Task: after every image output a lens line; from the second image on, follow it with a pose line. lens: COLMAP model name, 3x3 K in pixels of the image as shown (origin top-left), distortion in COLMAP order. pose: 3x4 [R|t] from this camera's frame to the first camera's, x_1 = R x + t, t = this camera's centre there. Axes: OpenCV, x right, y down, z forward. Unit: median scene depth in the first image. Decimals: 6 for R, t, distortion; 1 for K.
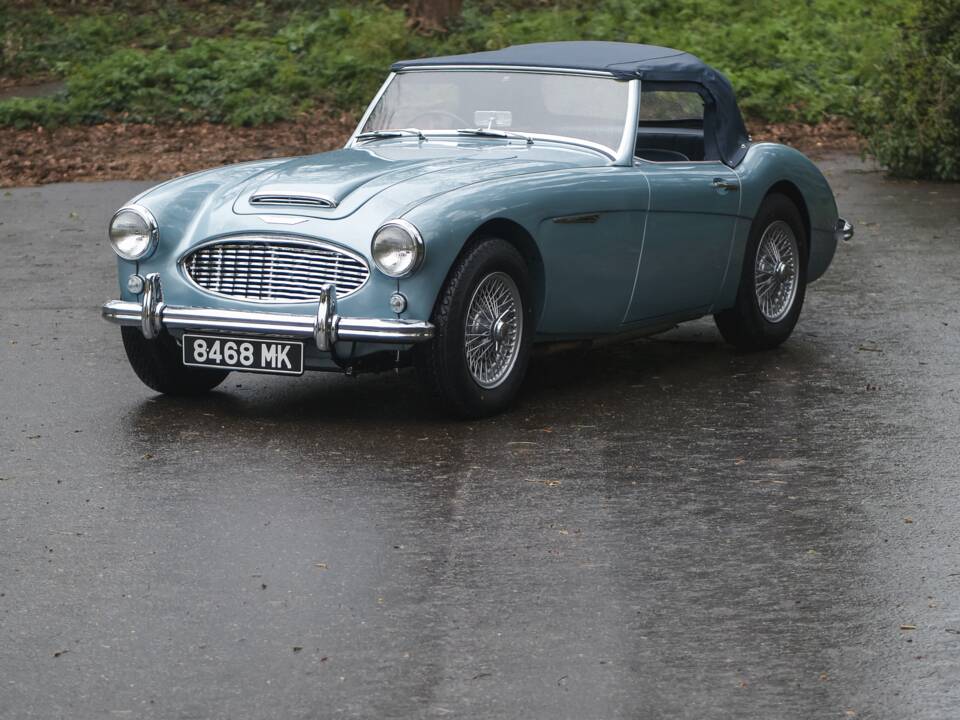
lens RADIAL K [[3748.1, 0, 480.4], [0, 3748.1, 338.9], [0, 0, 1]] dist [-0.008575, -1.325250]
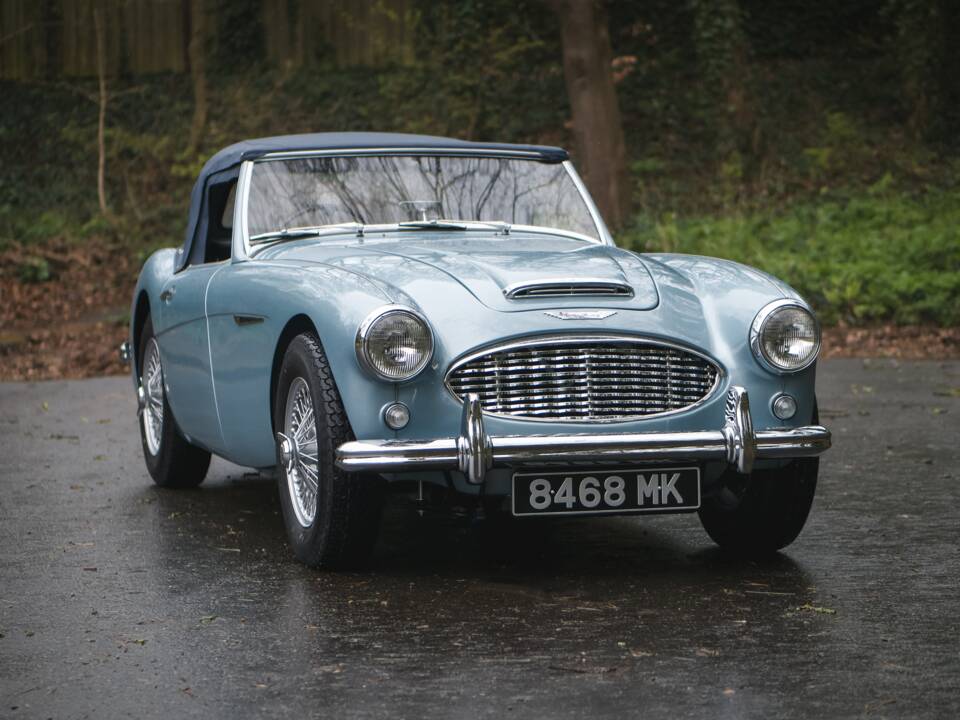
lens RADIAL K [[2773.0, 0, 480.0], [0, 2773.0, 360.0], [0, 0, 1]] dist [-0.106743, 0.495997]
pose [[0.989545, 0.007930, -0.144003, 0.130276], [-0.016912, 0.997979, -0.061257, -0.010530], [0.143227, 0.063052, 0.987679, 0.629978]]
